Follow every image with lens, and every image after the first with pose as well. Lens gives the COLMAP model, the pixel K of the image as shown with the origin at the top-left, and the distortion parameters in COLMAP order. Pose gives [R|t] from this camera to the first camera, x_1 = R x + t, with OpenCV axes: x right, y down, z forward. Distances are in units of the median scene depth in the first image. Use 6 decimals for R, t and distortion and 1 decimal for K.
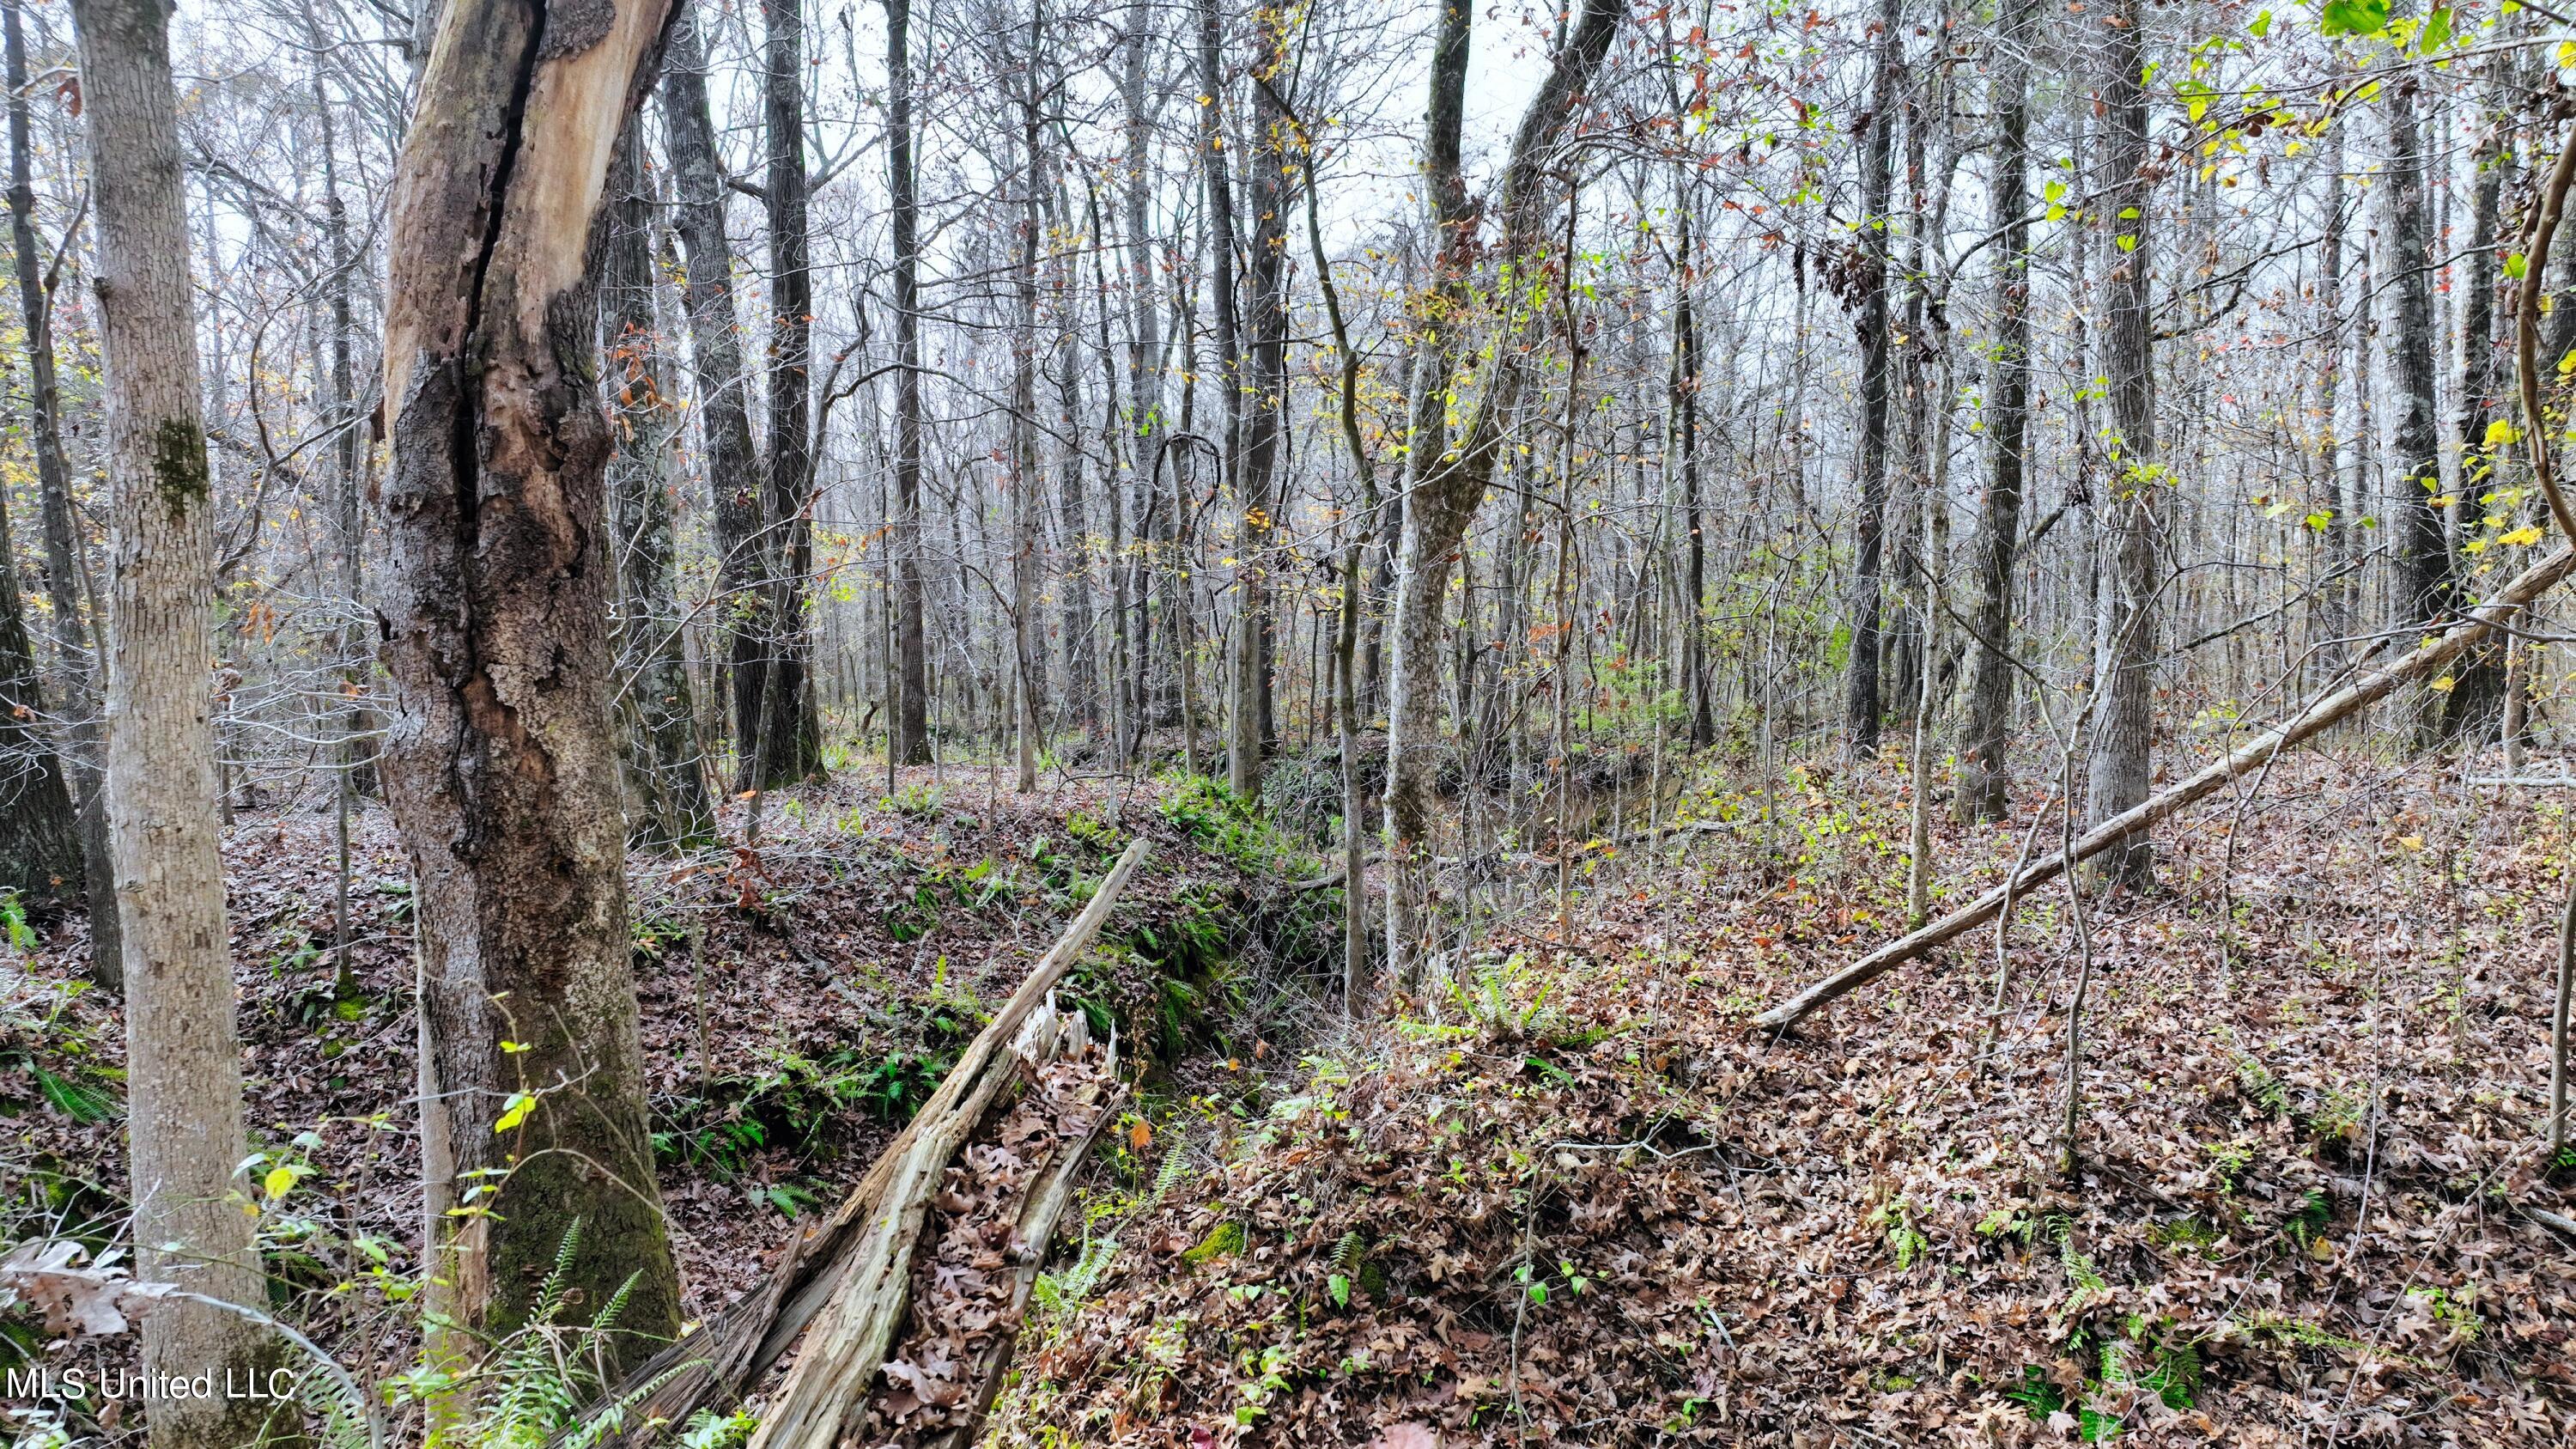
lens RADIAL K [[1830.3, 0, 1291.4], [0, 1830.3, 723.4], [0, 0, 1]] dist [0.002623, 0.016936]
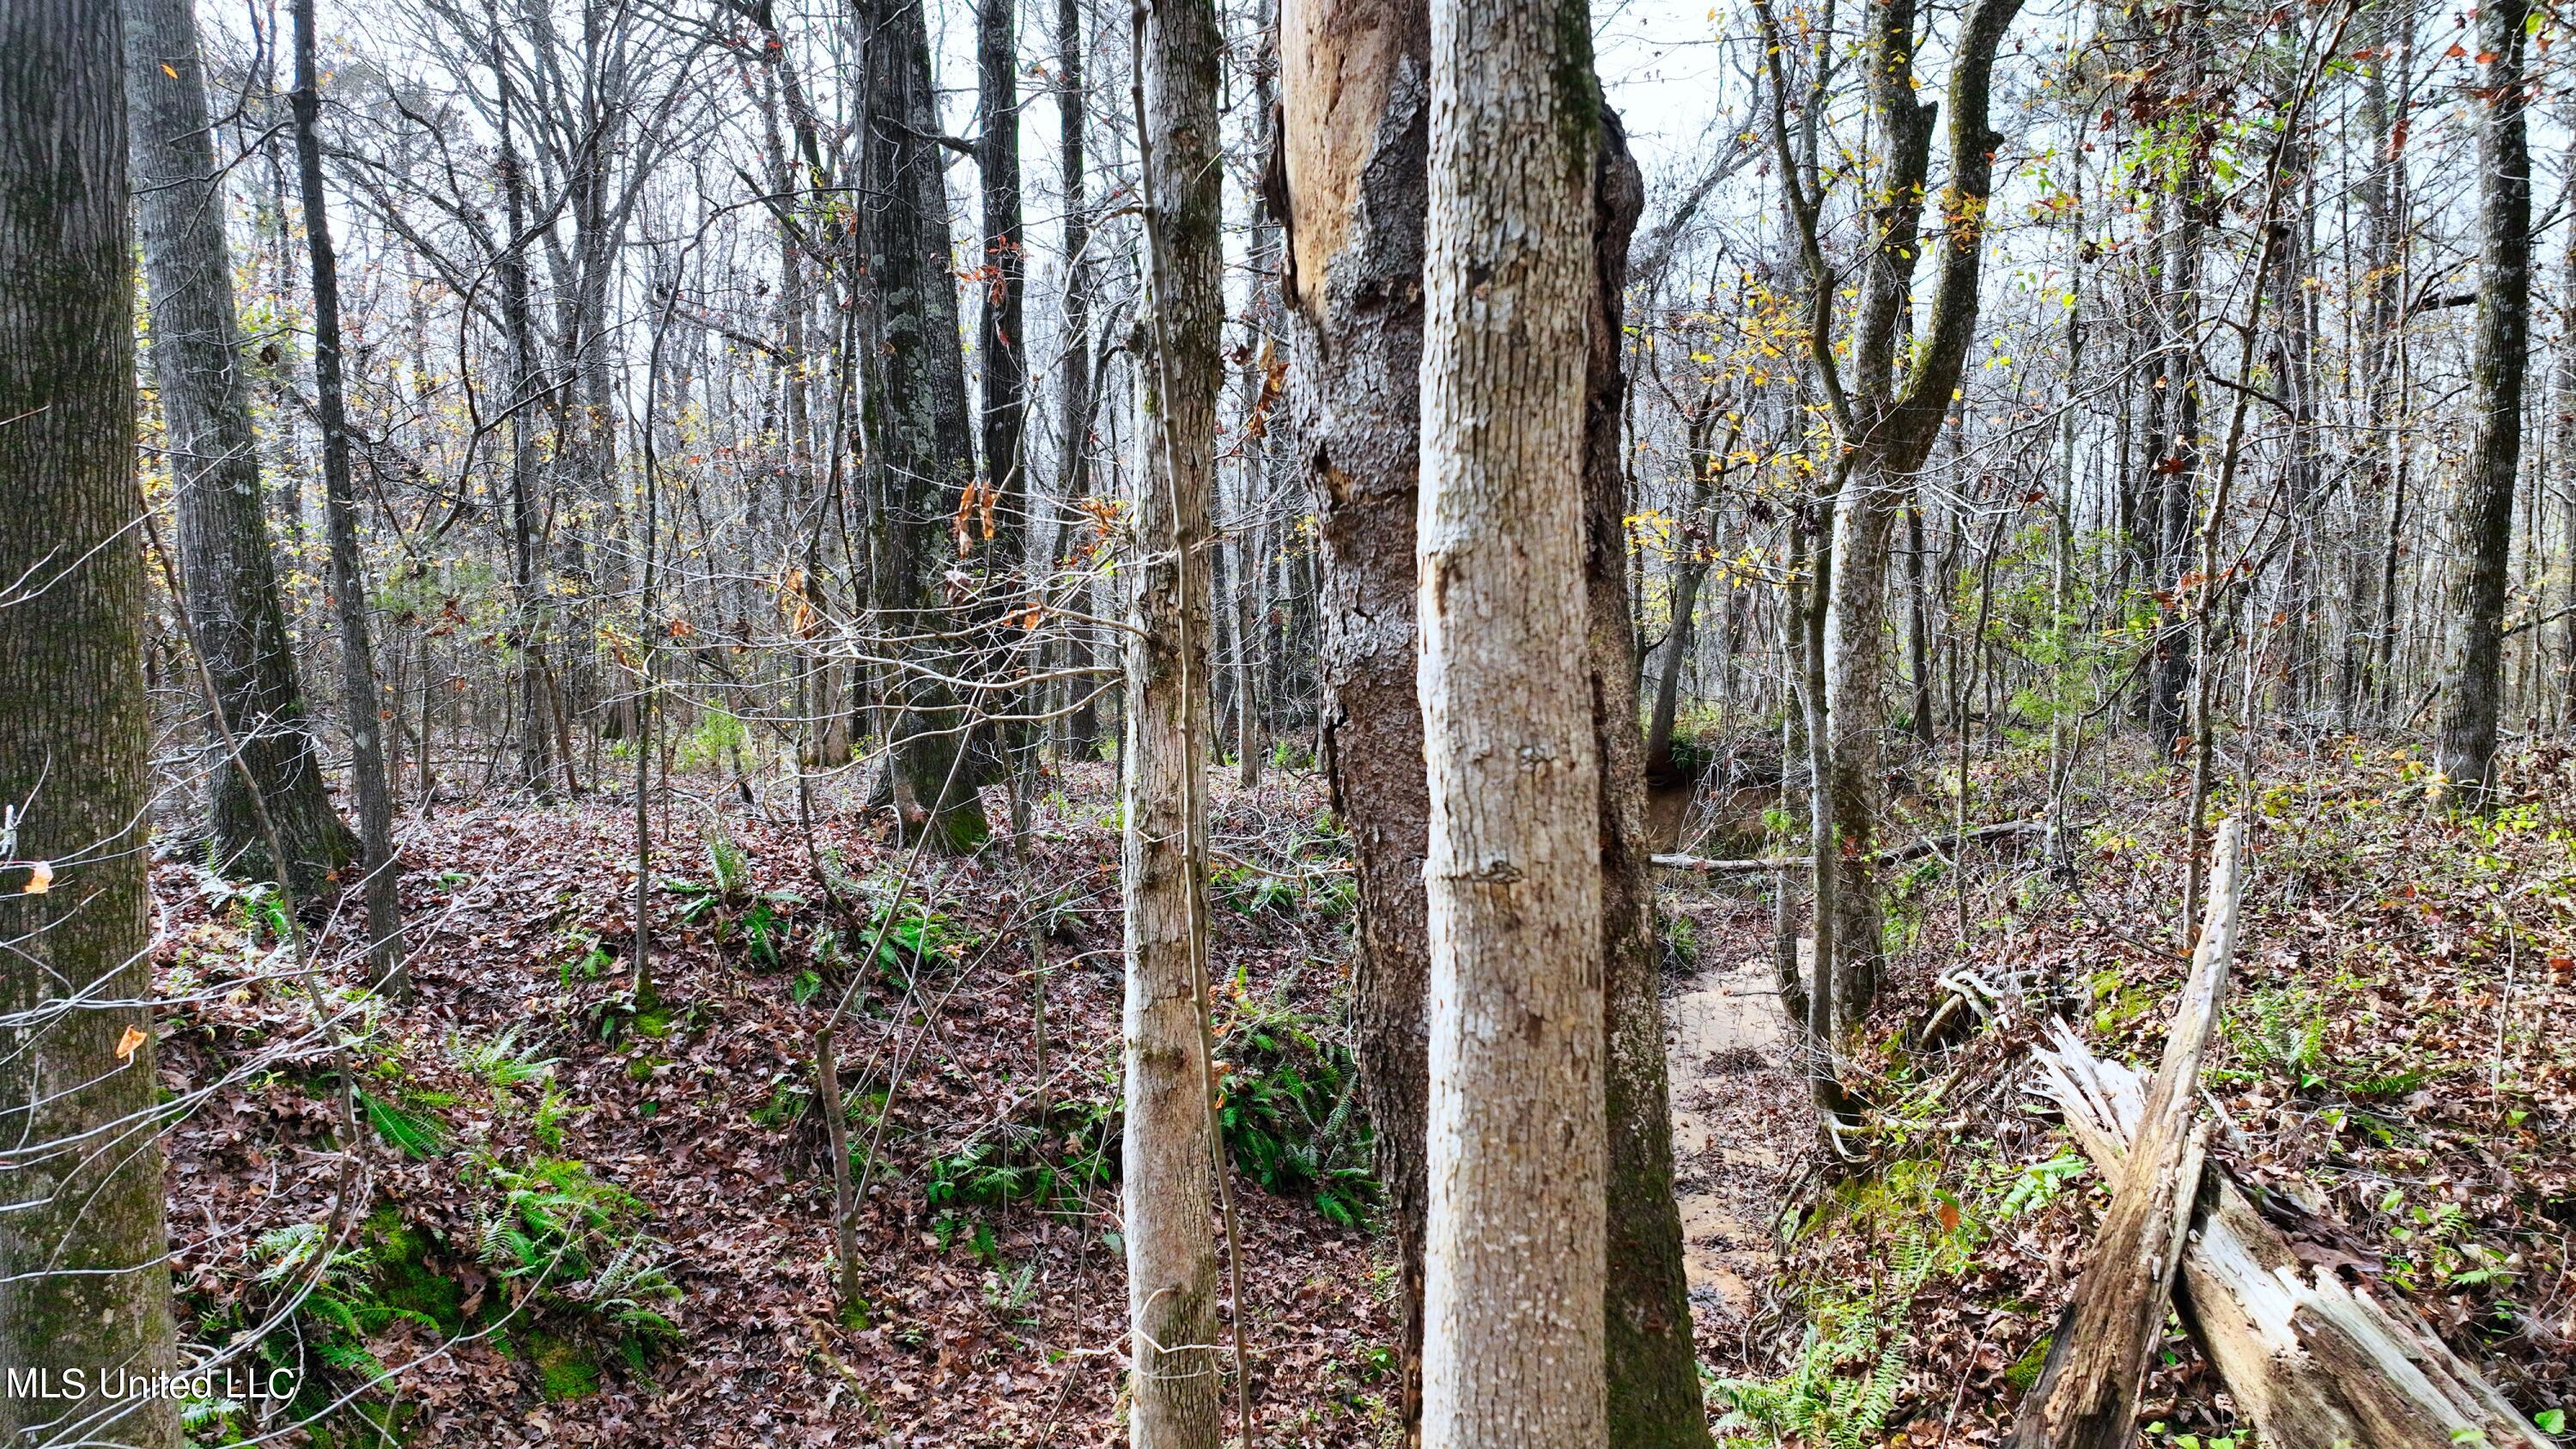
lens RADIAL K [[1830.3, 0, 1300.2], [0, 1830.3, 722.6], [0, 0, 1]] dist [0.002623, 0.016936]
pose [[0.999662, 0.003391, -0.025766, -0.199799], [-0.003480, 0.999988, -0.003420, 0.014207], [0.025754, 0.003509, 0.999662, 0.139641]]
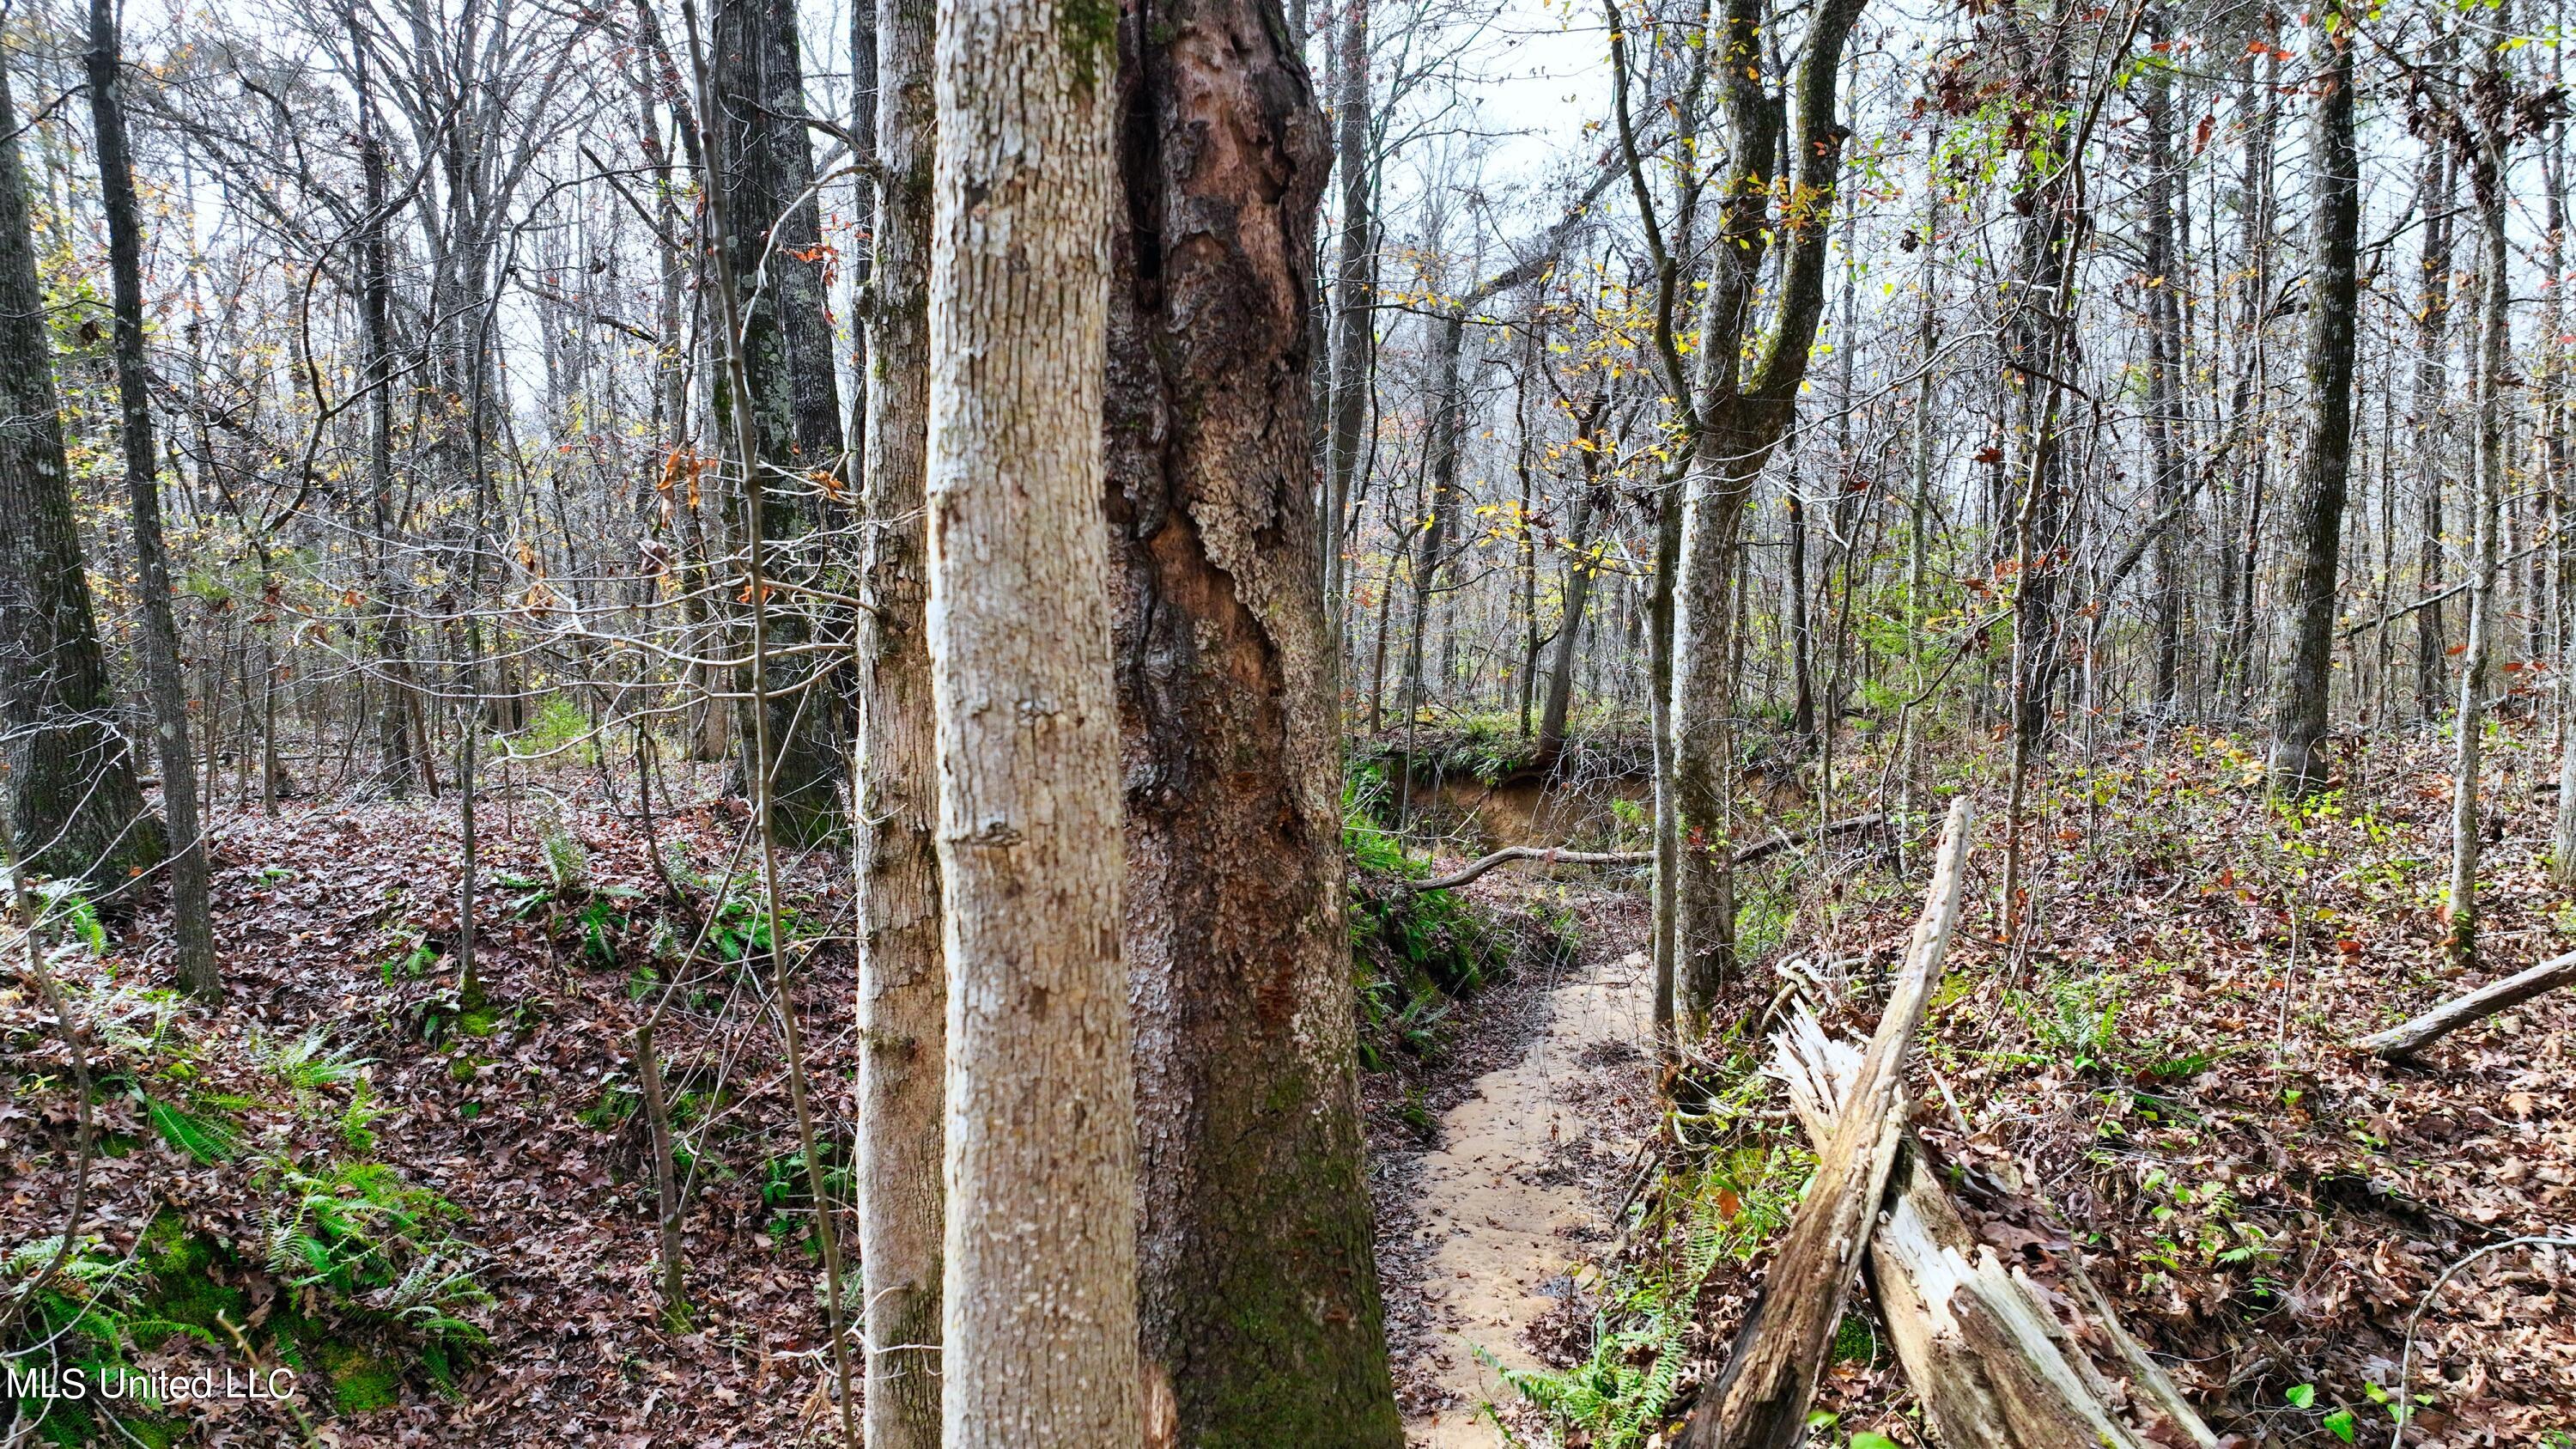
lens RADIAL K [[1830.3, 0, 1297.4], [0, 1830.3, 722.4], [0, 0, 1]] dist [0.002623, 0.016936]
pose [[0.999768, 0.003460, 0.021262, -0.166045], [-0.003420, 0.999992, -0.001936, 0.017642], [-0.021268, 0.001863, 0.999772, 0.149916]]
